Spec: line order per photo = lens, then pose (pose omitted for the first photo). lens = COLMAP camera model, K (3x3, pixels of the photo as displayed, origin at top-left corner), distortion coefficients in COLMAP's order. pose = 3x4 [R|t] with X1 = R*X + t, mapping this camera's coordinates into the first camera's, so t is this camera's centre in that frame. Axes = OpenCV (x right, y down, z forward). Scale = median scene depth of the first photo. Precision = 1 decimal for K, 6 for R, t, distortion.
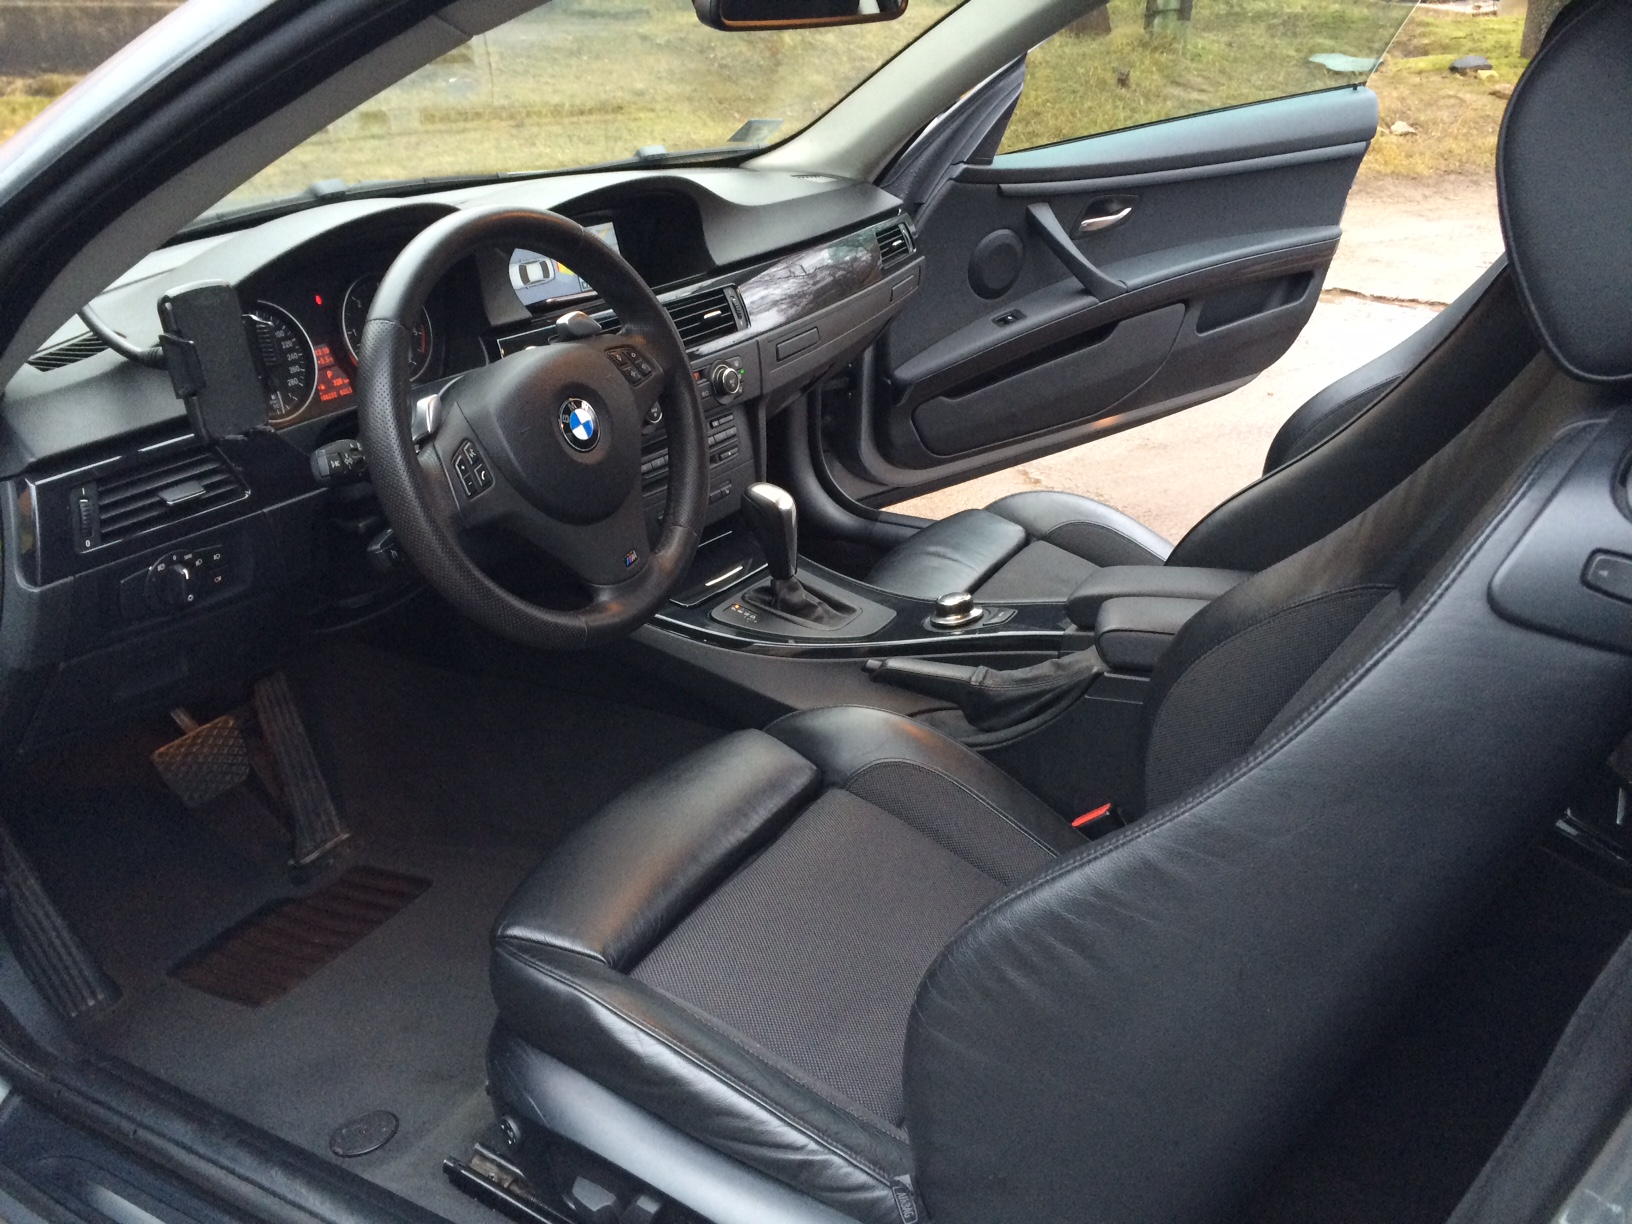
lens RADIAL K [[1411.1, 0, 817.9], [0, 1411.1, 615.3], [0, 0, 1]] dist [0.087801, -0.108115]
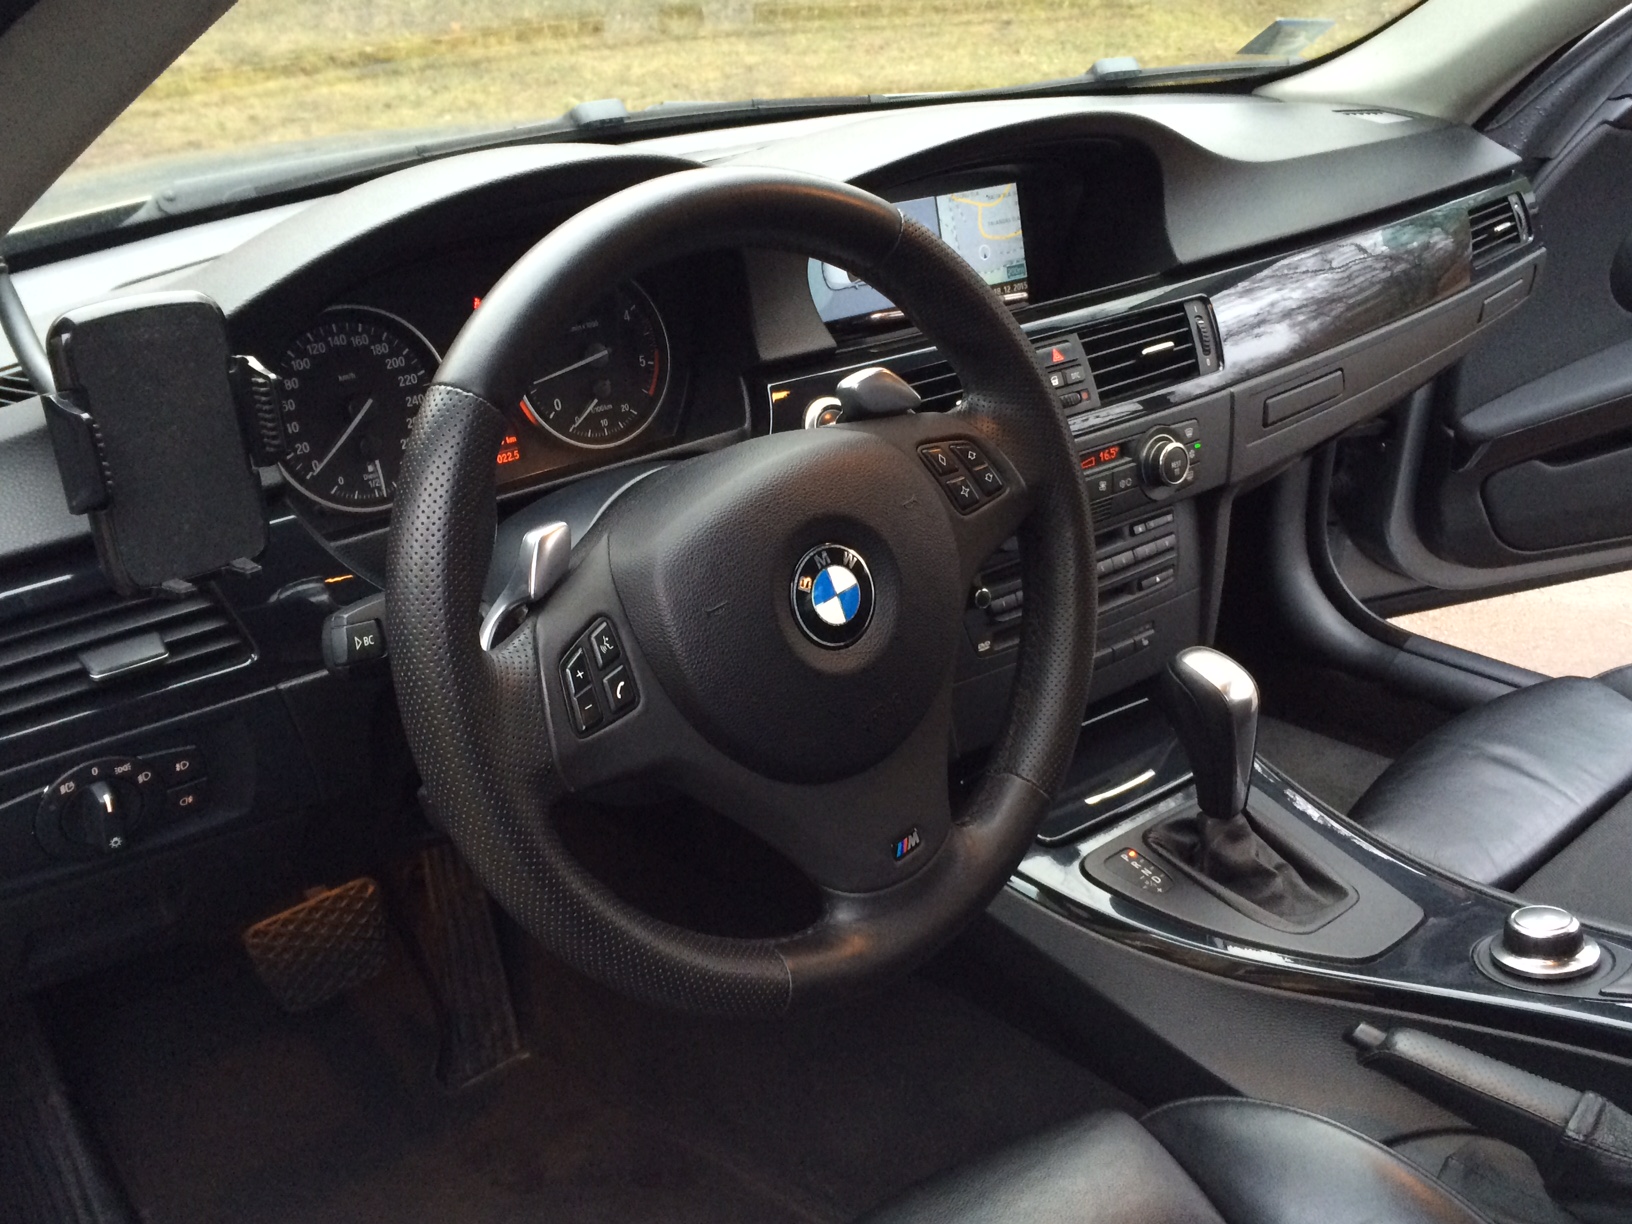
lens RADIAL K [[1603.5, 0, 821.5], [0, 1603.5, 612.8], [0, 0, 1]] dist [0.049512, 0.000000]
pose [[0.950174, 0.128570, -0.283971, -0.003239], [-0.124317, 0.991693, 0.033028, -0.106708], [0.285858, 0.003921, 0.958264, 0.316382]]
